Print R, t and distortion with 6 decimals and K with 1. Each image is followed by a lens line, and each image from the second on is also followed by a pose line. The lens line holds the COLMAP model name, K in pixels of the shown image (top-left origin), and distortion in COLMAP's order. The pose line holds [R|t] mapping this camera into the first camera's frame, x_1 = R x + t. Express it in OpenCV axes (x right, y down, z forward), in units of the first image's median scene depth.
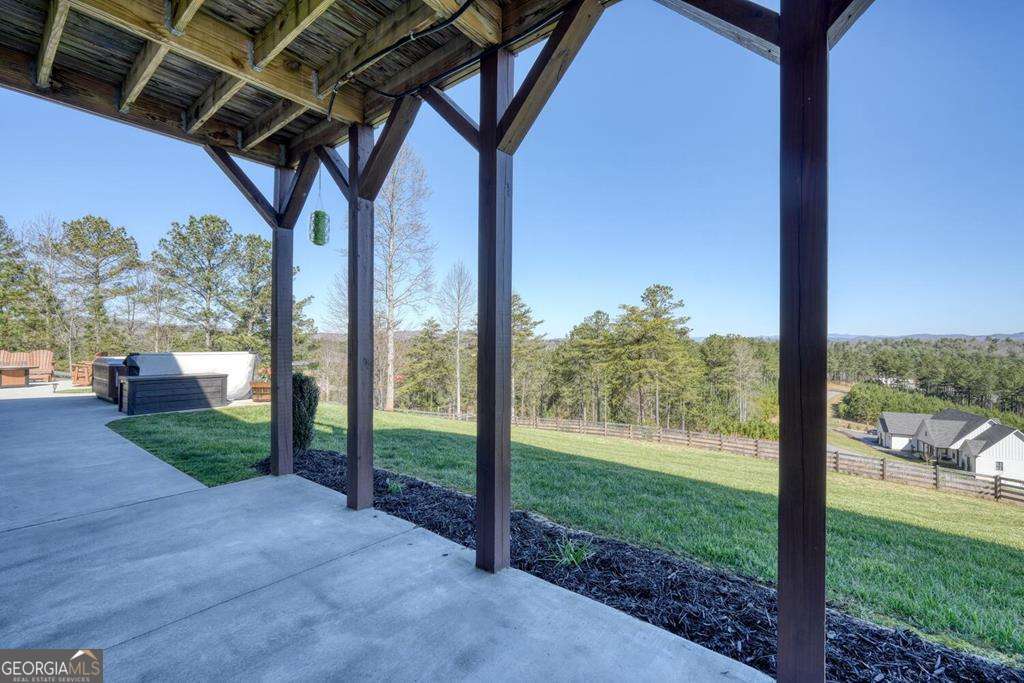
lens RADIAL K [[428.5, 0, 514.1], [0, 428.5, 342.0], [0, 0, 1]] dist [0.000251, 0.000528]
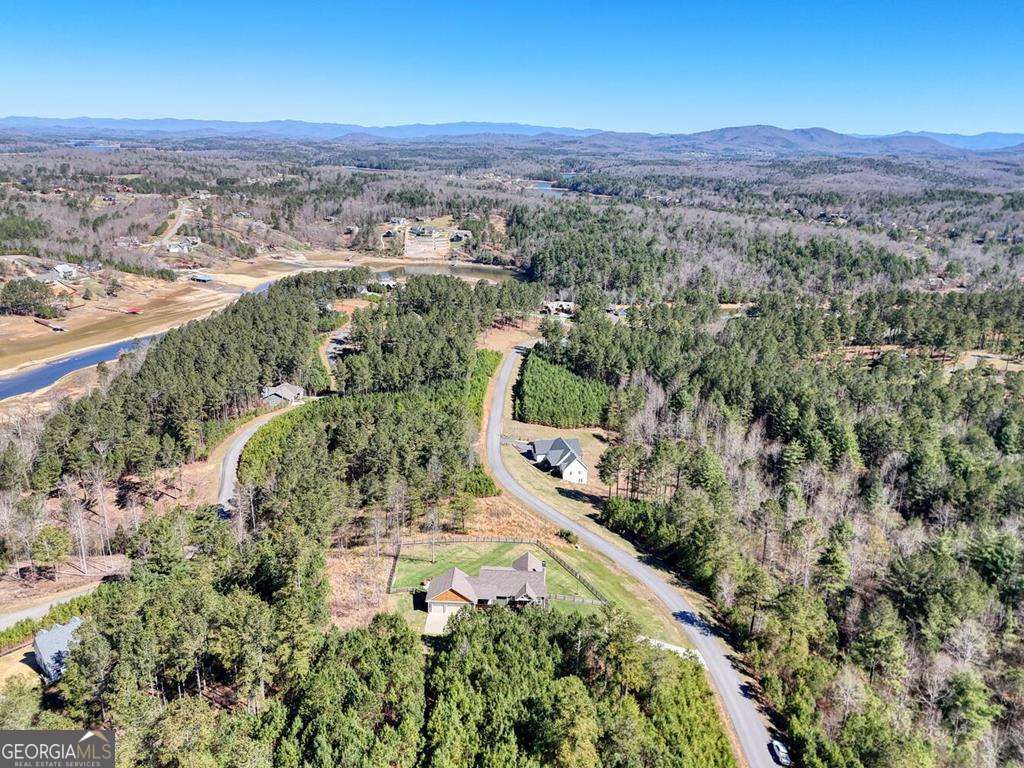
lens RADIAL K [[750.5, 0, 514.3], [0, 750.5, 383.8], [0, 0, 1]] dist [0.078971, -0.076987]
pose [[0.800224, -0.176002, 0.573293, -1.254632], [-0.016186, 0.949277, 0.314023, -1.346069], [-0.599483, -0.260569, 0.756786, -1.640491]]
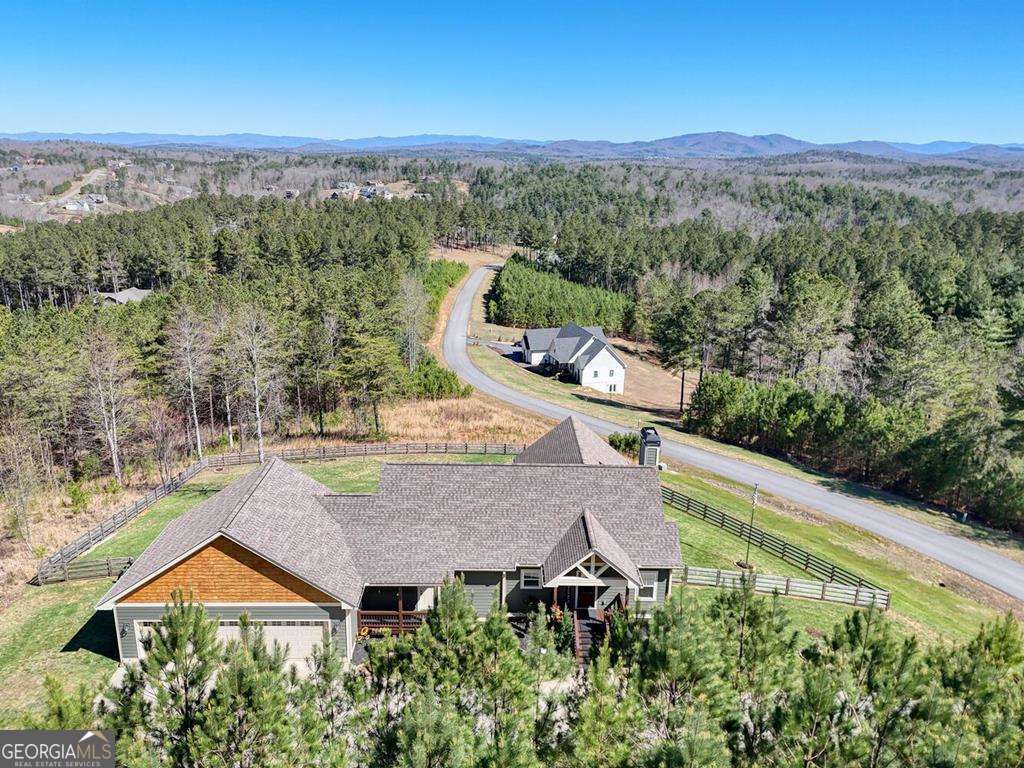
lens RADIAL K [[750.5, 0, 514.3], [0, 750.5, 383.8], [0, 0, 1]] dist [0.078971, -0.076987]
pose [[0.770441, -0.182899, 0.610712, -0.385457], [-0.009152, 0.954690, 0.297460, -0.321640], [-0.637446, -0.234765, 0.733859, -0.450977]]
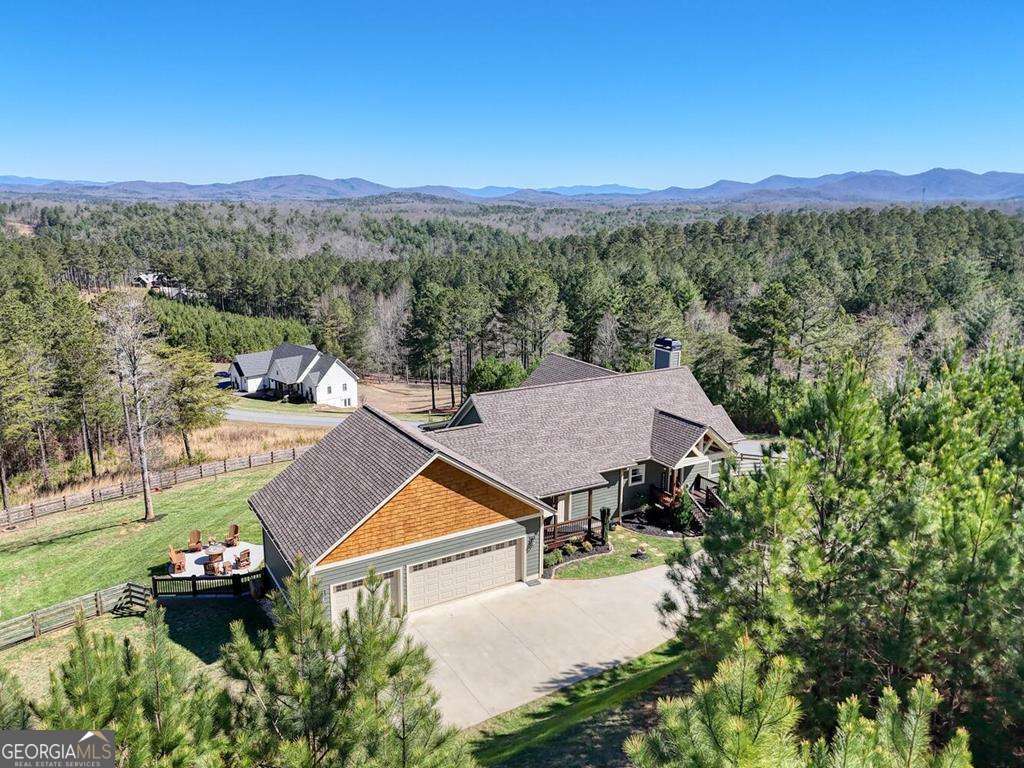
lens RADIAL K [[750.5, 0, 514.3], [0, 750.5, 383.8], [0, 0, 1]] dist [0.078971, -0.076987]
pose [[0.353676, -0.227820, 0.907200, -0.595125], [-0.001872, 0.969711, 0.244248, -0.241006], [-0.935366, -0.088083, 0.342537, -0.215105]]
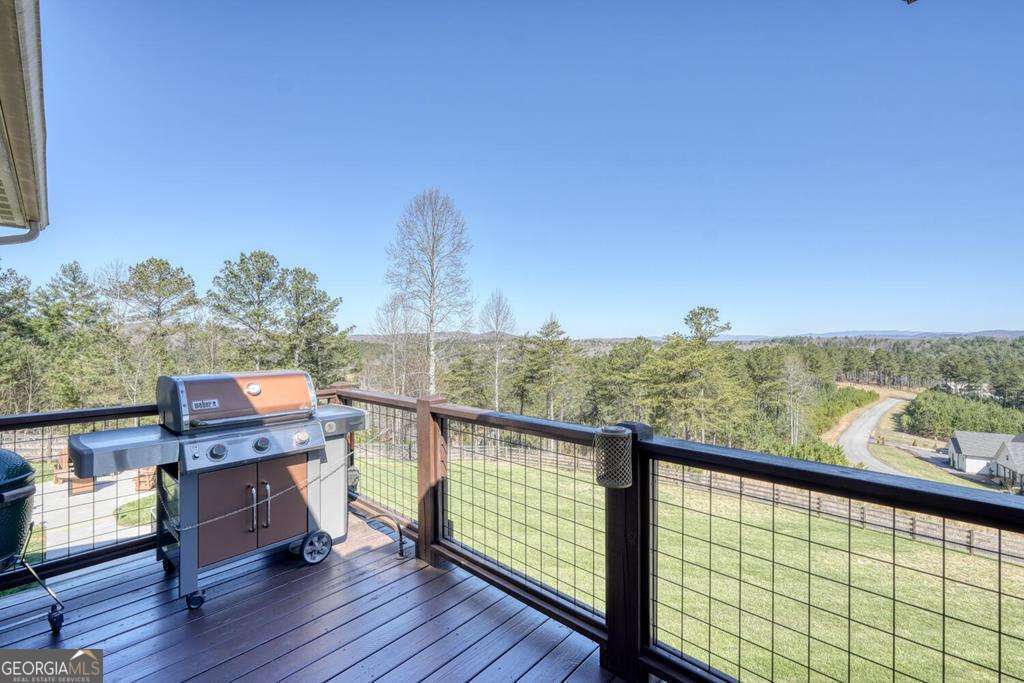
lens RADIAL K [[428.8, 0, 512.0], [0, 428.8, 341.5], [0, 0, 1]] dist [0.000338, 0.000513]
pose [[0.996417, -0.006322, -0.084345, -0.005836], [0.006330, 0.999980, -0.000180, -0.042320], [0.084345, -0.000354, 0.996437, 0.007392]]
